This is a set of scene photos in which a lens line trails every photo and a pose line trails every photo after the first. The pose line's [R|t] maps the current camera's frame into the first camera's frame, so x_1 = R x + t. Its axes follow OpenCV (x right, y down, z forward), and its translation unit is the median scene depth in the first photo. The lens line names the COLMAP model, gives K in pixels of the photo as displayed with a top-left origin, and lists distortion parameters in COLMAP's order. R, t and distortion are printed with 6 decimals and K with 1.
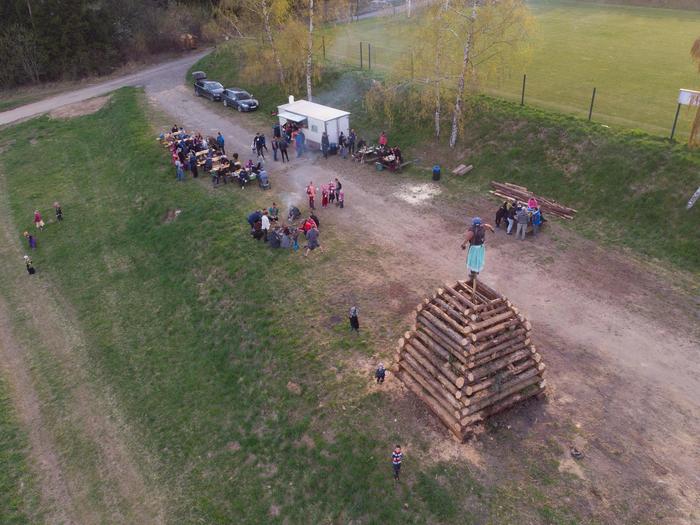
lens RADIAL K [[589.4, 0, 354.5], [0, 589.4, 244.2], [0, 0, 1]] dist [0.039888, -0.021496]
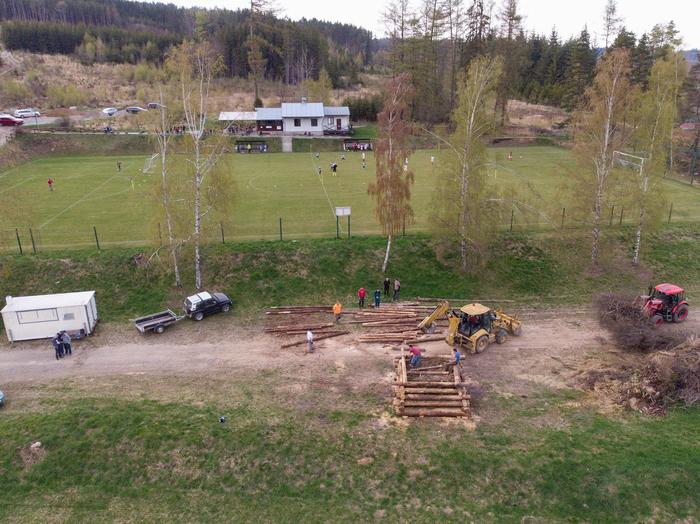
lens RADIAL K [[589.4, 0, 352.3], [0, 589.4, 268.8], [0, 0, 1]] dist [0.039888, -0.021496]
pose [[0.553852, -0.276846, 0.785242, -1.072433], [0.404448, 0.913816, 0.036908, -0.223164], [-0.727784, 0.297148, 0.618088, 0.054373]]
